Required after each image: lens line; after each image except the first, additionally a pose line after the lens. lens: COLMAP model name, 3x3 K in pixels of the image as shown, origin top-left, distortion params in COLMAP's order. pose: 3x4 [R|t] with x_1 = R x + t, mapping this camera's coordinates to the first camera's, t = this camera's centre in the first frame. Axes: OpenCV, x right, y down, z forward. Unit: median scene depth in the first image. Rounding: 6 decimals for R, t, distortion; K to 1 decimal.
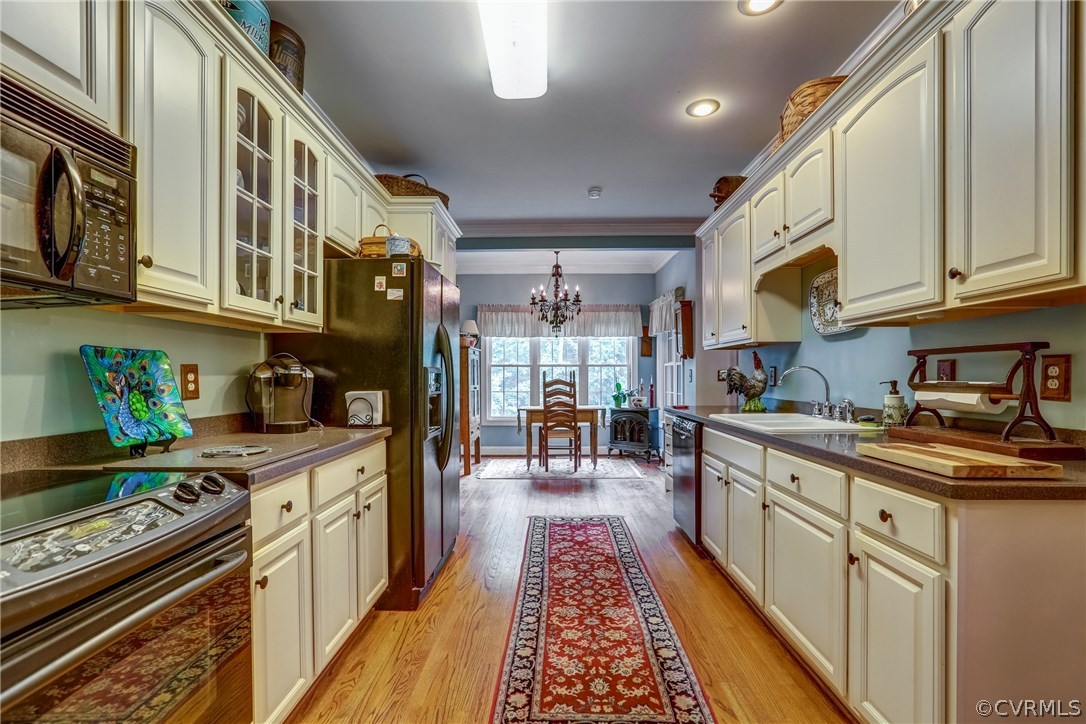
lens RADIAL K [[490.5, 0, 540.5], [0, 490.5, 379.2], [0, 0, 1]] dist [-0.051560, 0.025330]
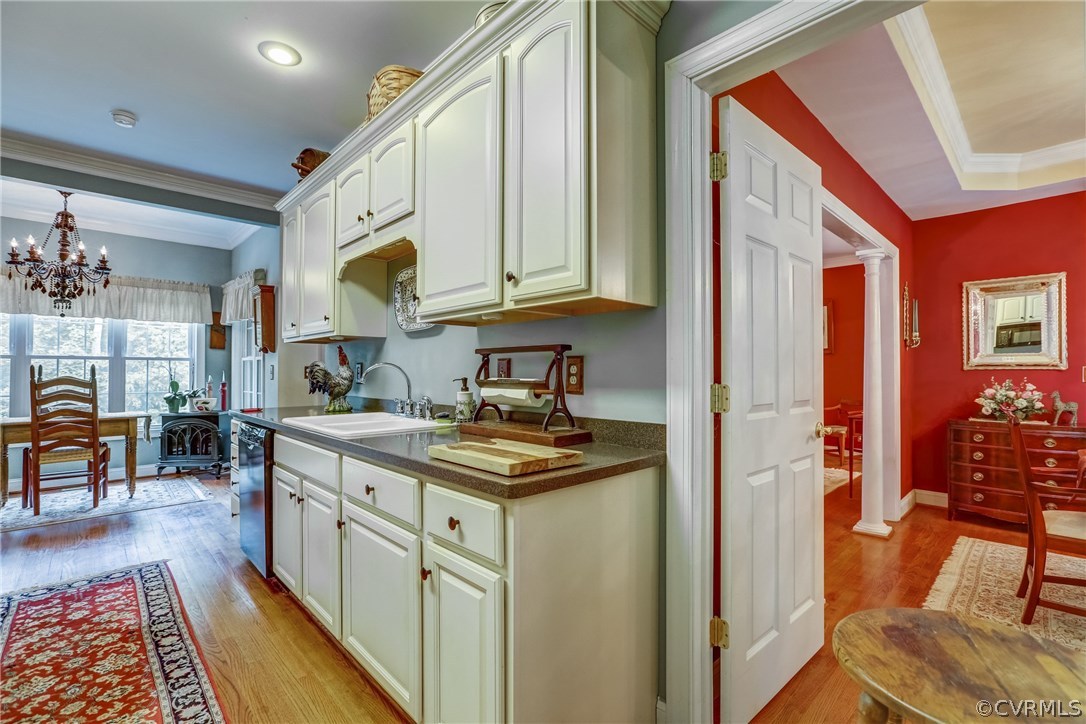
lens RADIAL K [[487.9, 0, 545.2], [0, 487.9, 367.0], [0, 0, 1]] dist [-0.021381, 0.008624]
pose [[0.706833, 0.009757, 0.707313, 0.083115], [0.002893, 0.999857, -0.016684, -0.001637], [-0.707375, 0.013839, 0.706703, 0.096974]]
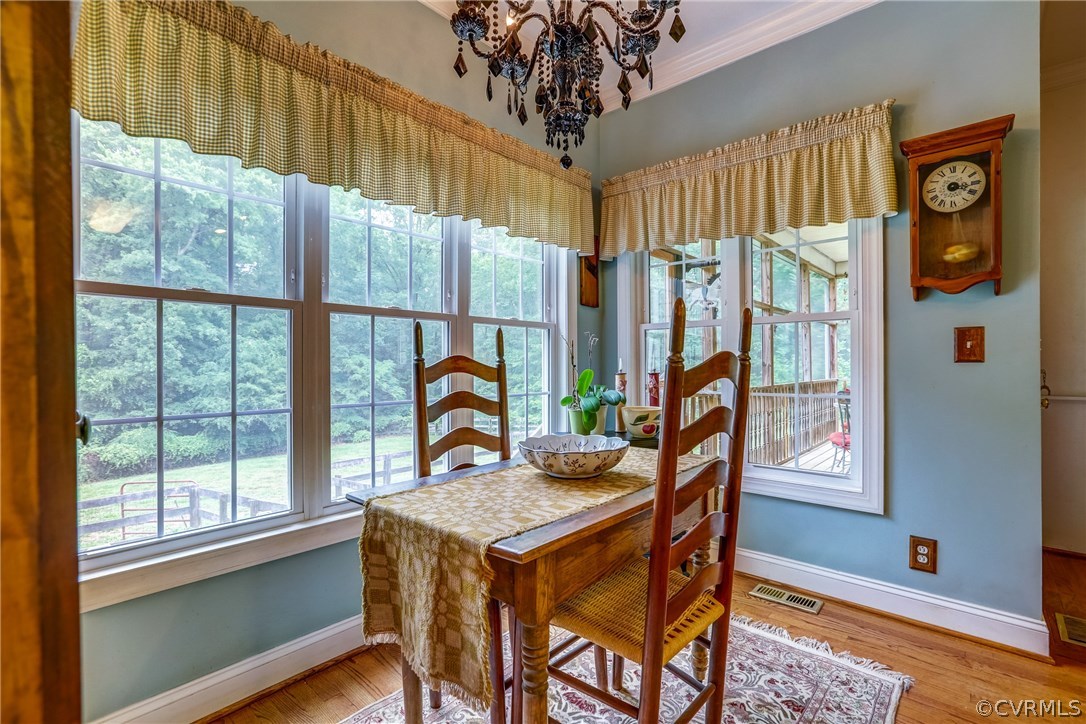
lens RADIAL K [[487.9, 0, 545.2], [0, 487.9, 367.0], [0, 0, 1]] dist [-0.021381, 0.008624]
pose [[0.649864, 0.002315, 0.760047, -0.354355], [0.005885, 0.999950, -0.008078, 0.025744], [-0.760027, 0.009722, 0.649818, 2.091512]]
